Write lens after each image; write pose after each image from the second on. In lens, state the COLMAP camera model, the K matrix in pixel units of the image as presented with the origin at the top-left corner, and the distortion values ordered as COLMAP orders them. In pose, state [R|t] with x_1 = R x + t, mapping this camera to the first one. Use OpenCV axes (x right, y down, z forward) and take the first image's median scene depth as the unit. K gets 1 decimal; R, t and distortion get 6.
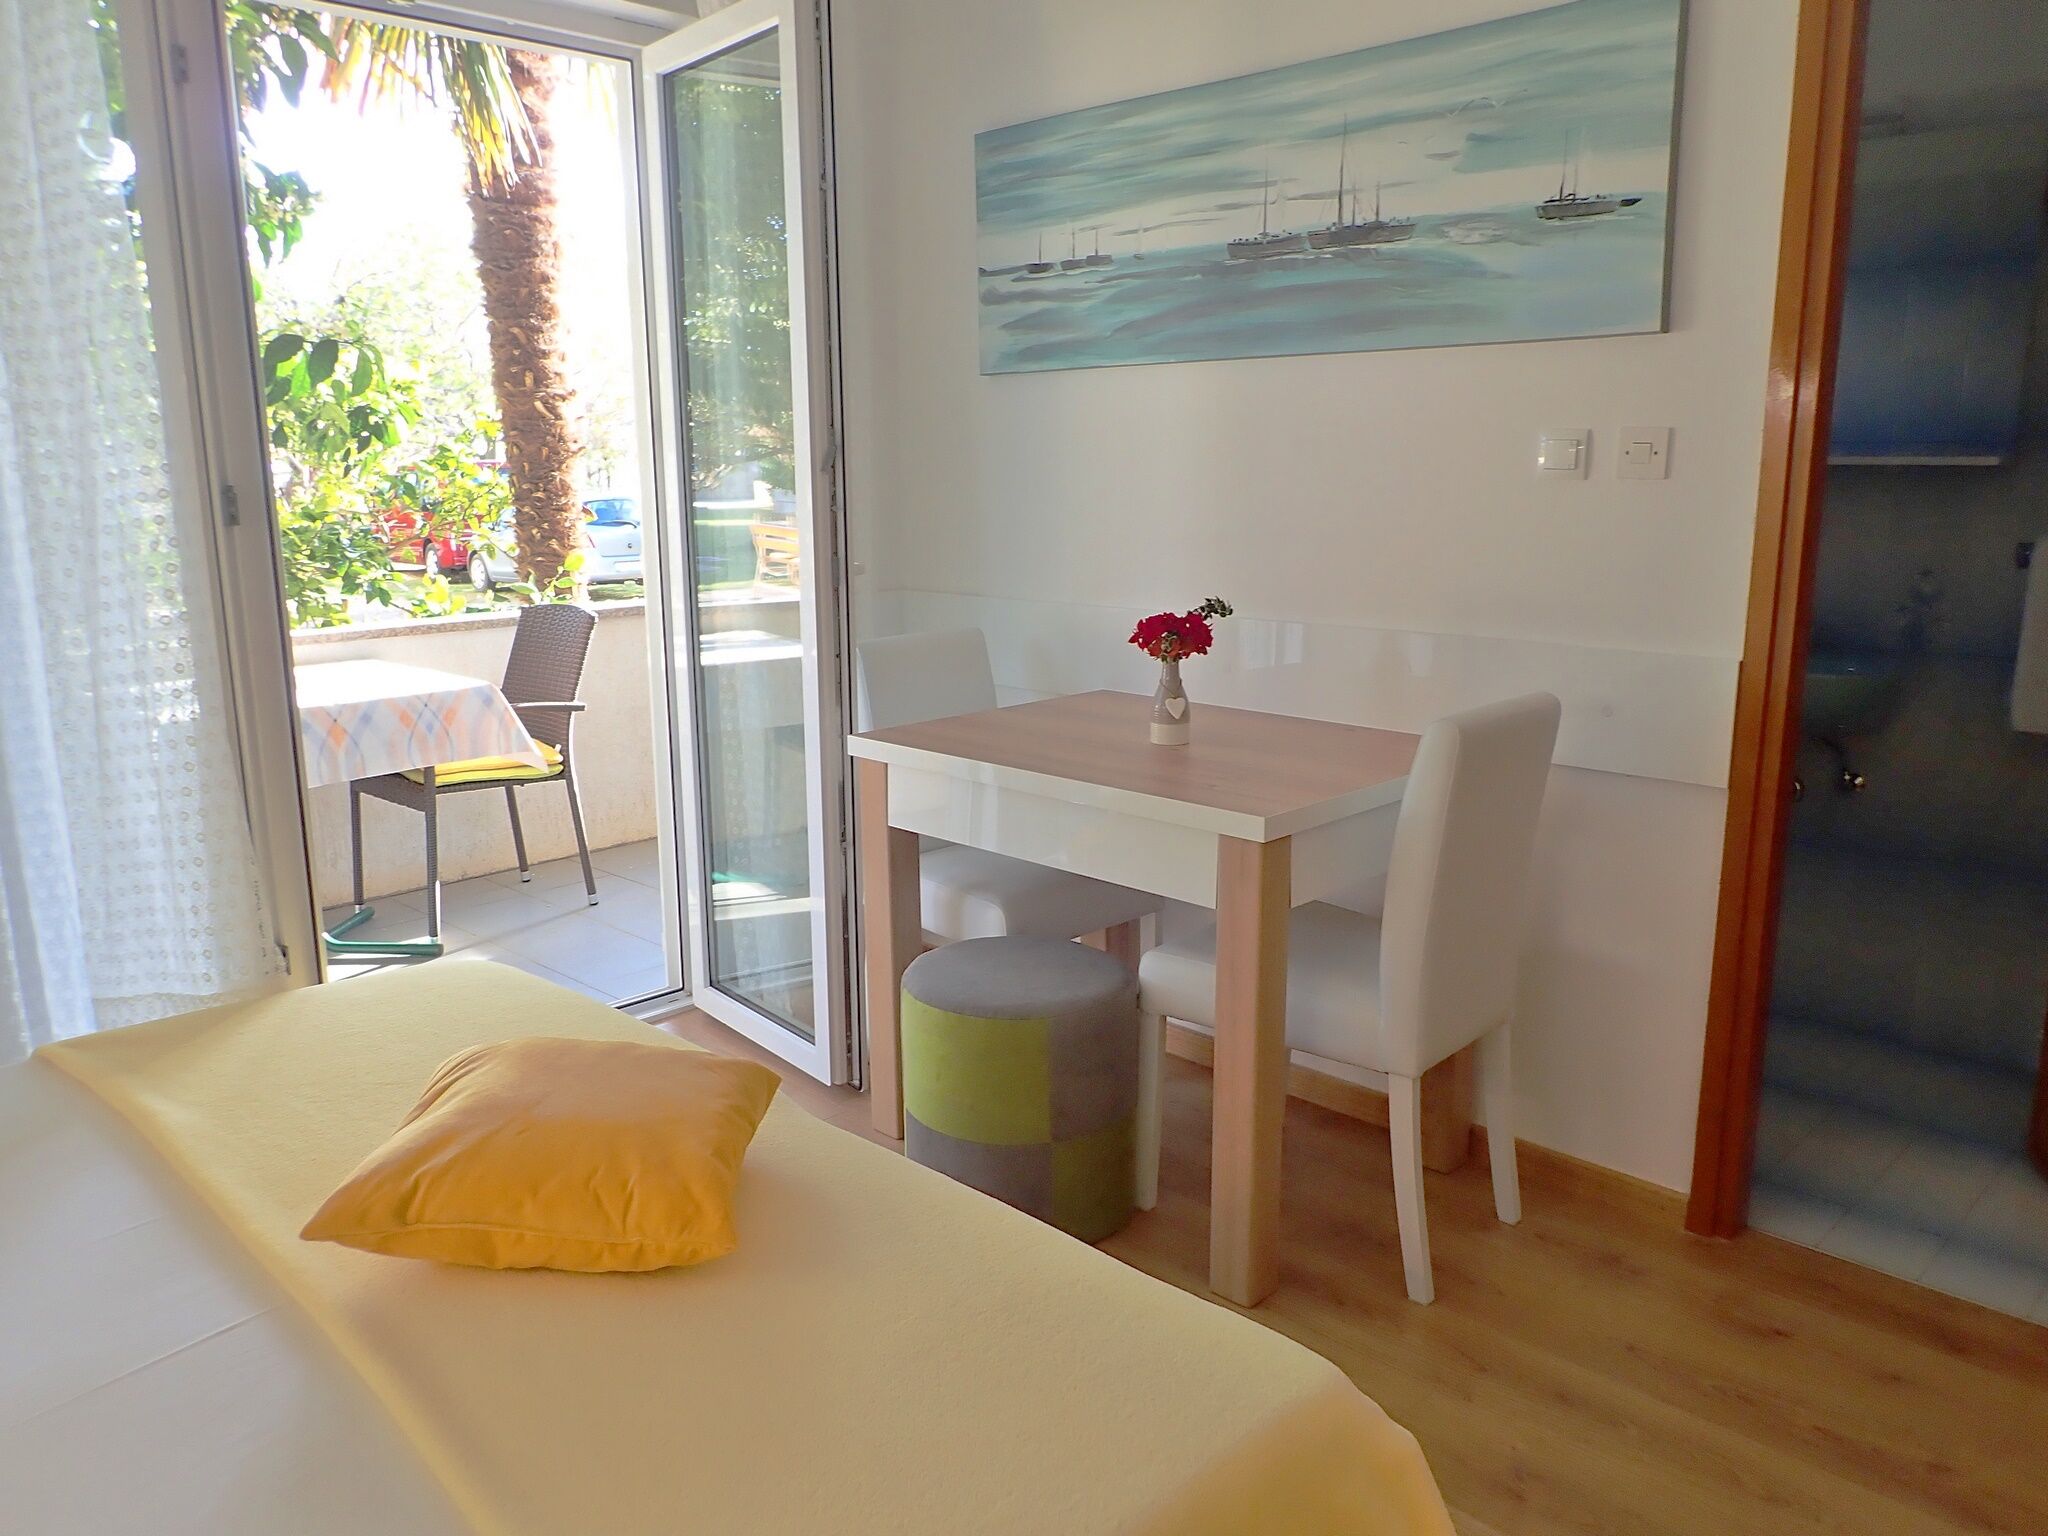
lens RADIAL K [[1497.1, 0, 1019.8], [0, 1497.1, 773.0], [0, 0, 1]] dist [-0.008830, -0.005456]
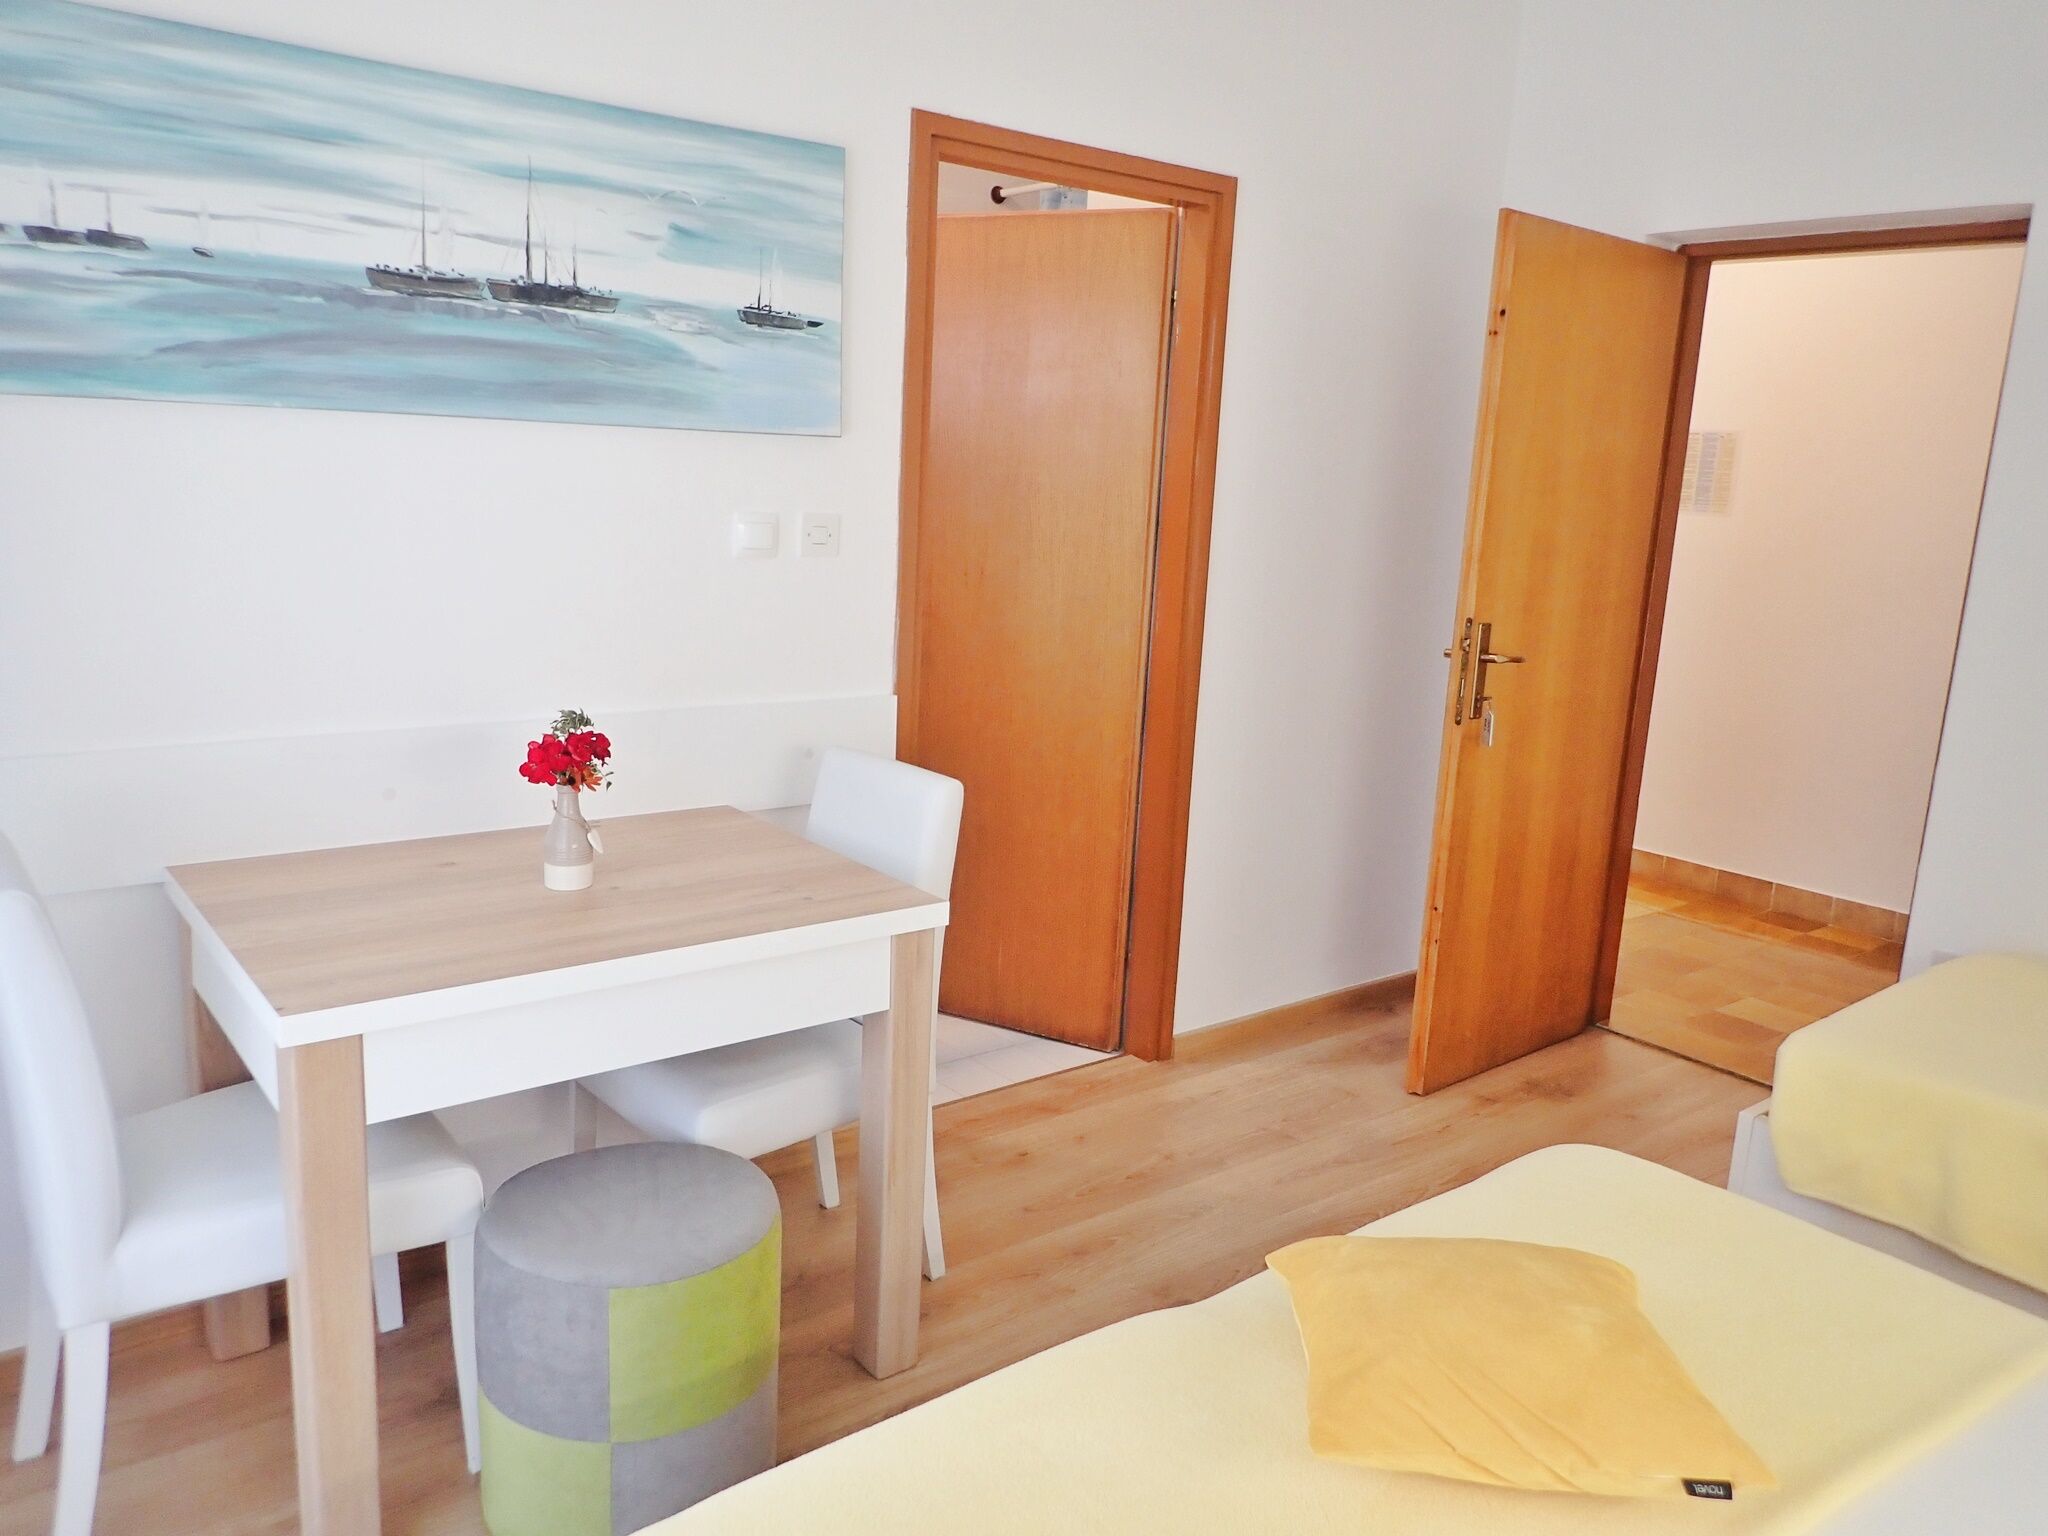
lens RADIAL K [[1497.1, 0, 1019.8], [0, 1497.1, 773.0], [0, 0, 1]] dist [-0.008830, -0.005456]
pose [[0.118874, -0.189065, 0.974743, -0.680322], [0.159220, 0.972629, 0.169237, -0.185021], [-0.980060, 0.135081, 0.145724, 0.624183]]
